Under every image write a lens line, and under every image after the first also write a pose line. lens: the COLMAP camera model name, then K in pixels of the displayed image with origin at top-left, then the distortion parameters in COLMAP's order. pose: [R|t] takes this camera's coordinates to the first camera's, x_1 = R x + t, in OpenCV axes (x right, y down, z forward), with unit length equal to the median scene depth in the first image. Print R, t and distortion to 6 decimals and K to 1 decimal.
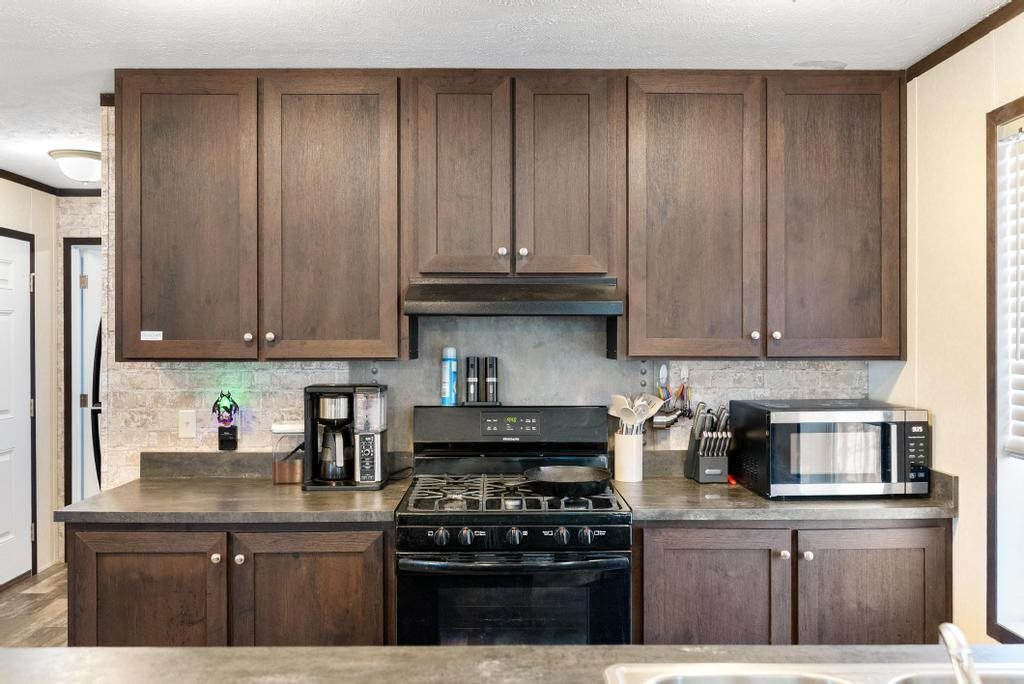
lens RADIAL K [[819.6, 0, 508.0], [0, 819.6, 340.3], [0, 0, 1]] dist [0.005482, 0.001240]
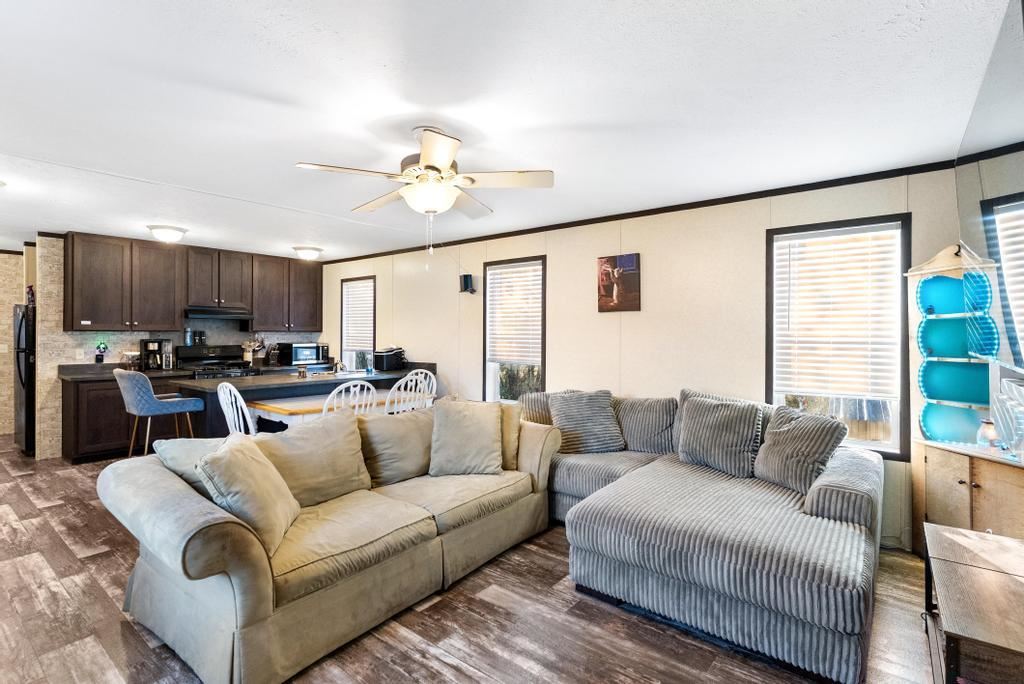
lens RADIAL K [[487.6, 0, 516.4], [0, 487.6, 332.7], [0, 0, 1]] dist [0.001113, -0.001793]
pose [[0.628295, 0.004429, 0.777962, -0.803410], [-0.003334, 0.999990, -0.003000, 0.031063], [-0.777968, -0.000709, 0.628304, -1.290577]]
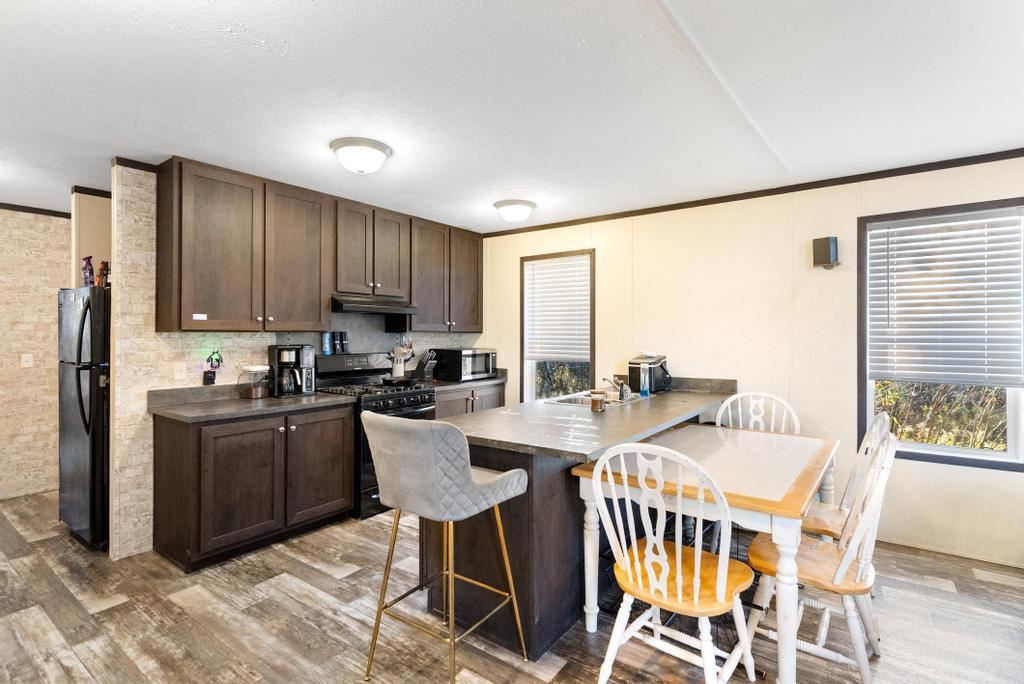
lens RADIAL K [[487.6, 0, 519.4], [0, 487.6, 335.7], [0, 0, 1]] dist [0.001113, -0.001793]
pose [[0.599254, -0.001674, 0.800558, -0.823533], [0.000769, 0.999999, 0.001515, 0.031597], [-0.800559, -0.000292, 0.599254, -0.146939]]
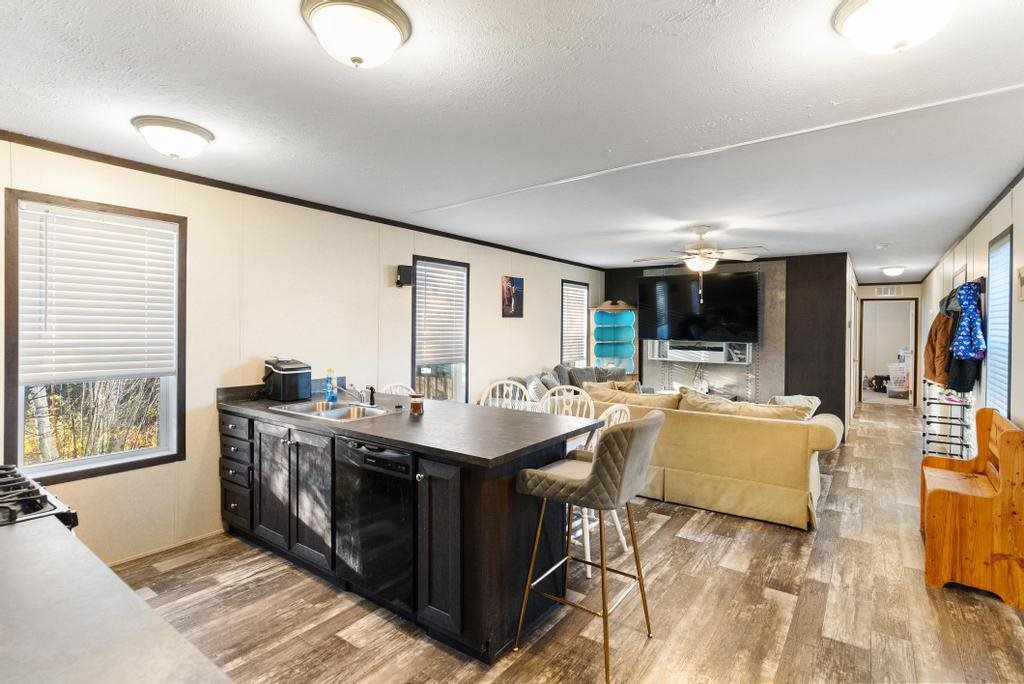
lens RADIAL K [[487.6, 0, 506.1], [0, 487.6, 338.3], [0, 0, 1]] dist [0.001113, -0.001793]
pose [[-0.788825, -0.018048, 0.614353, -0.400196], [-0.005794, 0.999743, 0.021930, -0.080742], [-0.614591, 0.013739, -0.788726, 8.517127]]
